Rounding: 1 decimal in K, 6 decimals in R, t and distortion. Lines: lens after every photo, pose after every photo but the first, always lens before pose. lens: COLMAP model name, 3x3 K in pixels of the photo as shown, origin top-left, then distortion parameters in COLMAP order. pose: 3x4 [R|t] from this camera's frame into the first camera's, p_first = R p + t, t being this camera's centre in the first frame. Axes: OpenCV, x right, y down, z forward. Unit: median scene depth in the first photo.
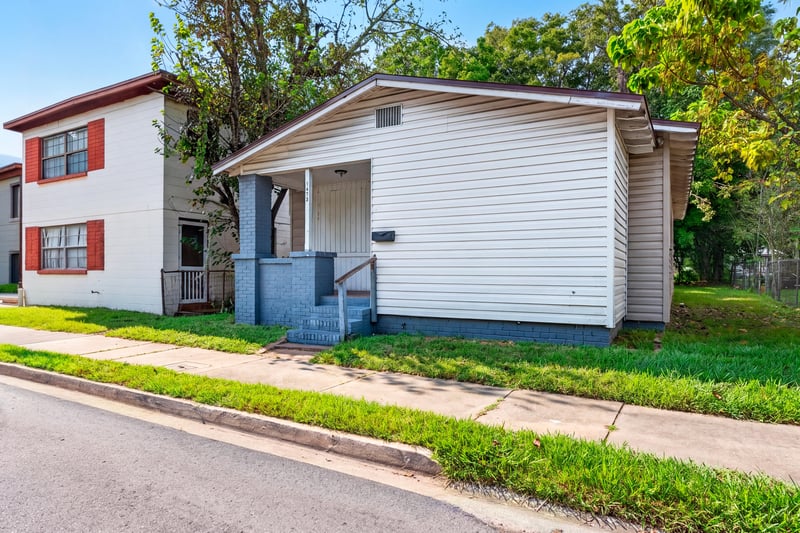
lens RADIAL K [[351.0, 0, 403.4], [0, 351.0, 269.5], [0, 0, 1]] dist [-0.000122, 0.000040]
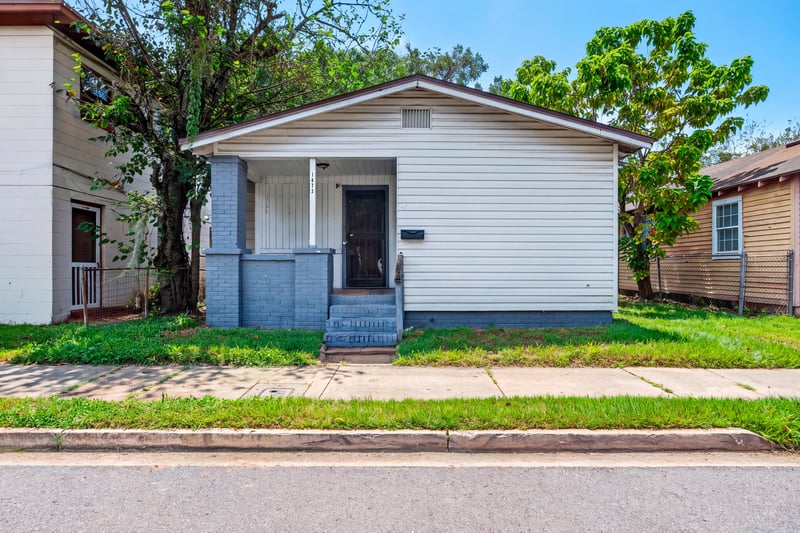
lens RADIAL K [[318.5, 0, 399.5], [0, 318.5, 264.4], [0, 0, 1]] dist [-0.002205, -0.000129]
pose [[0.923605, 0.001514, 0.383342, -0.385622], [-0.000303, 0.999995, -0.003218, -0.004510], [-0.383345, 0.002856, 0.923601, 0.137692]]
